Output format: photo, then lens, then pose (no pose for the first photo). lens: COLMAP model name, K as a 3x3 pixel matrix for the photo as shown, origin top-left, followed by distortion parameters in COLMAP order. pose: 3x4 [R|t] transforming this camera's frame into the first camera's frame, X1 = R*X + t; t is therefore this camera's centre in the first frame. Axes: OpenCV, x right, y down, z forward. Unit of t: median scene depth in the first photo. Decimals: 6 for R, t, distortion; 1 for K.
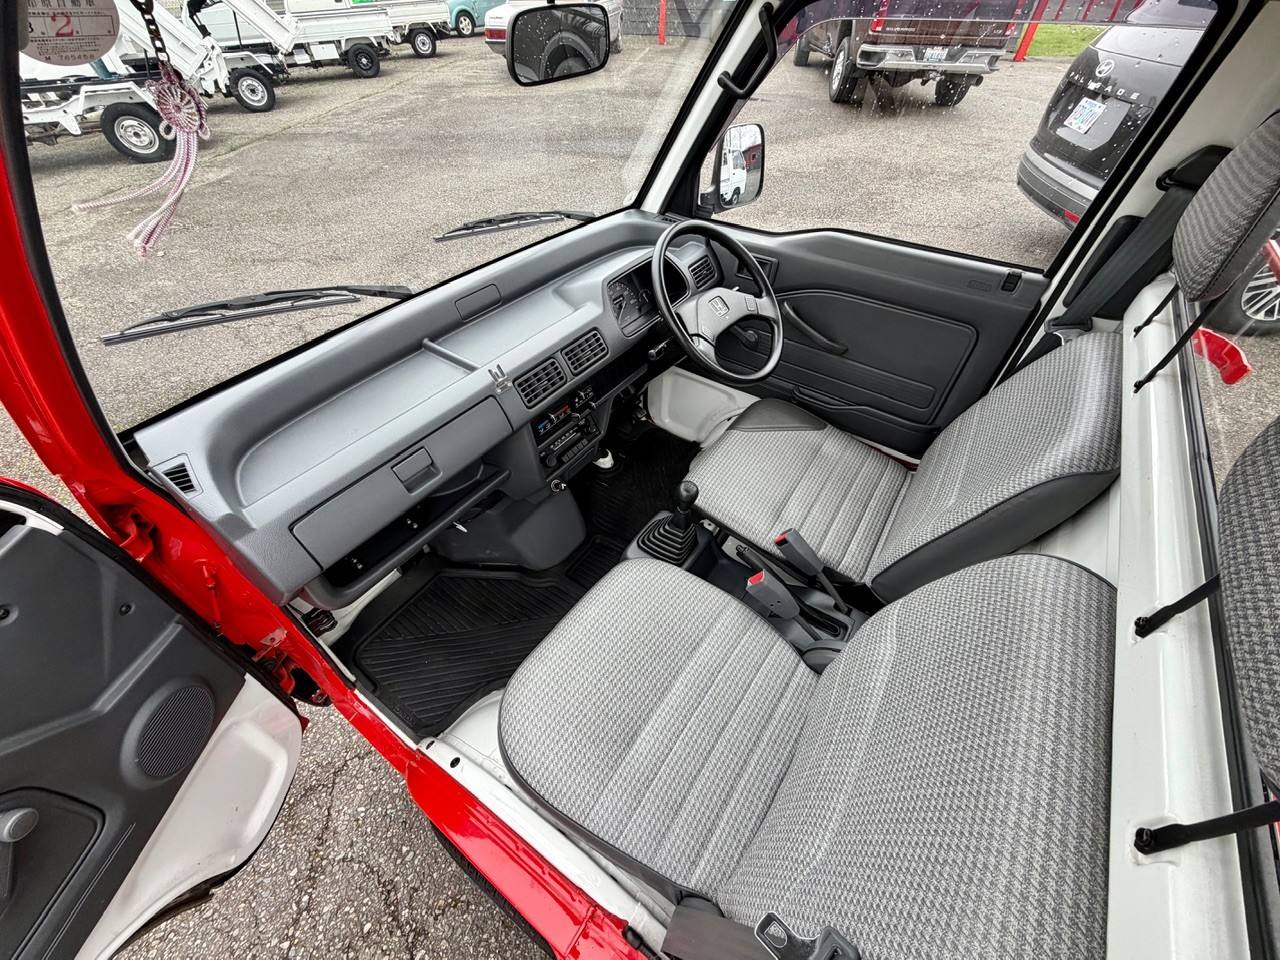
lens RADIAL K [[512.0, 0, 633.6], [0, 512.0, 480.3], [0, 0, 1]] dist [-0.003452, 0.000560]
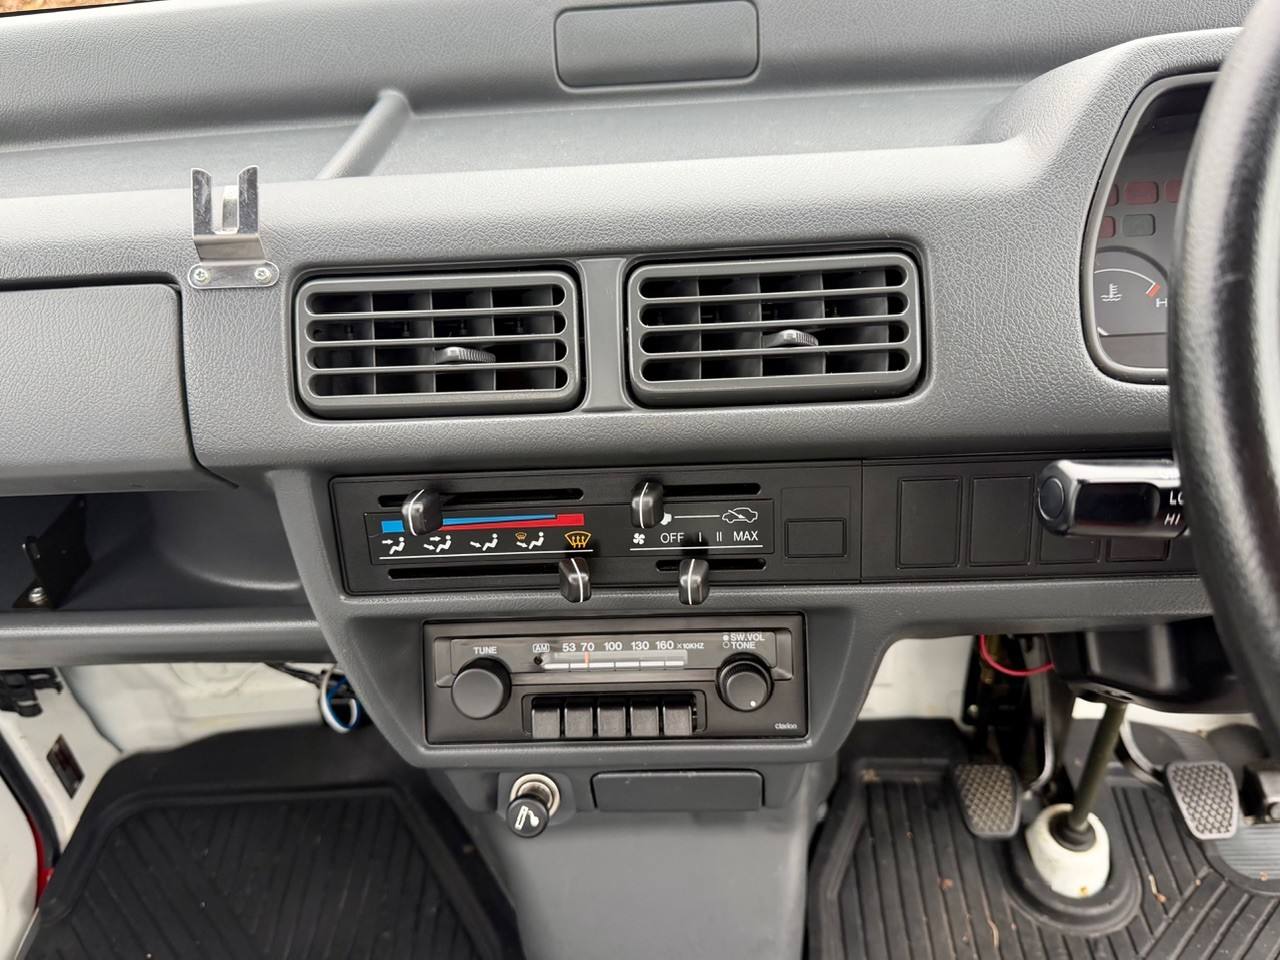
lens RADIAL K [[1039.7, 0, 642.1], [0, 1039.7, 488.4], [0, 0, 1]] dist [-0.000112, -0.026858]
pose [[0.542518, 0.438616, -0.716443, 0.174328], [-0.538903, 0.835959, 0.103707, -0.206040], [0.644405, 0.329830, 0.689894, 0.698528]]
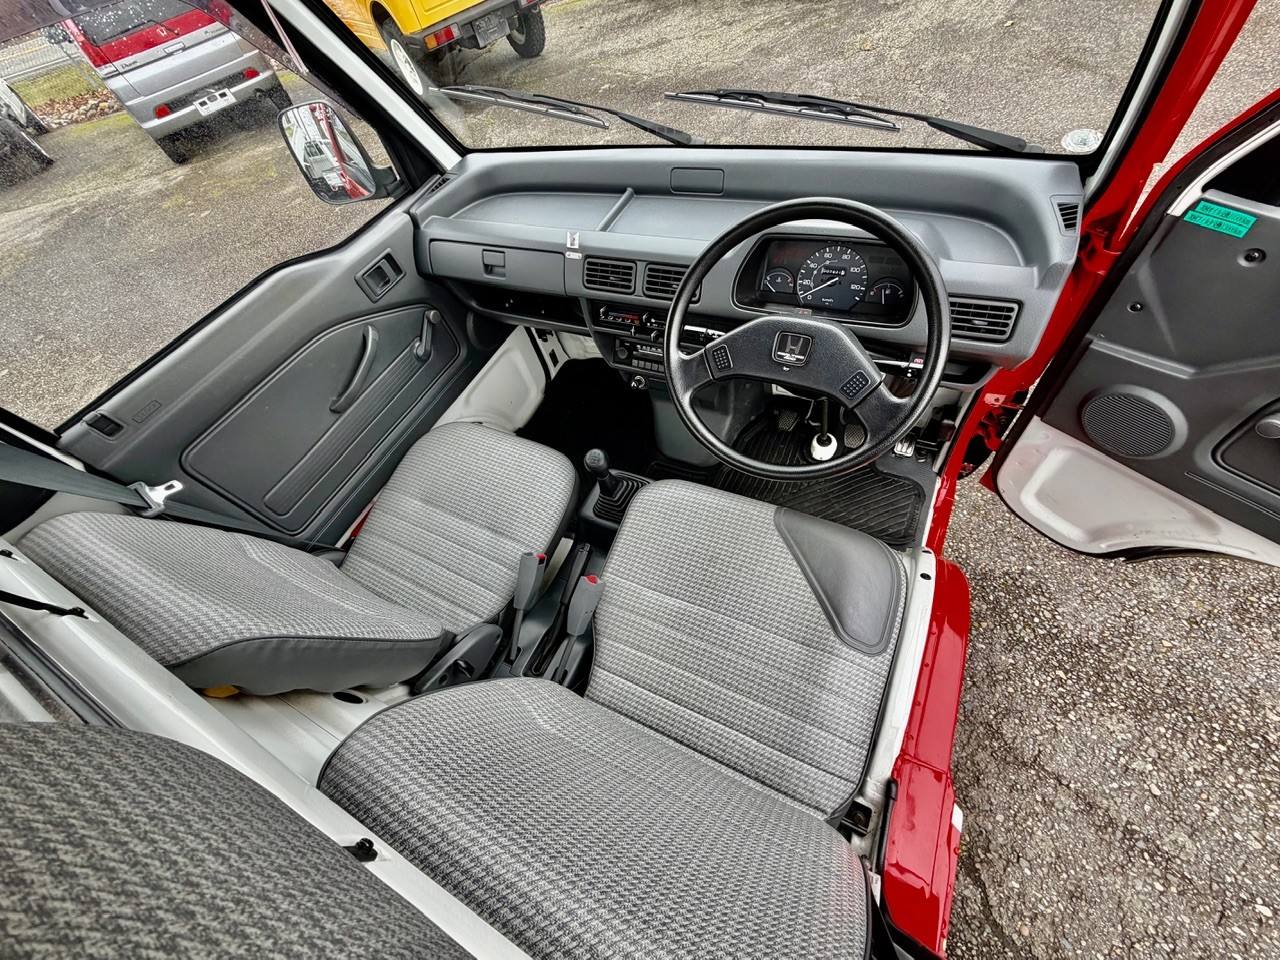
lens RADIAL K [[512.0, 0, 635.5], [0, 512.0, 480.0], [0, 0, 1]] dist [-0.003452, 0.000560]
pose [[0.143785, 0.781756, -0.606781, 0.673843], [-0.548637, 0.573268, 0.608573, -0.538631], [0.823604, 0.245399, 0.511327, 0.559873]]
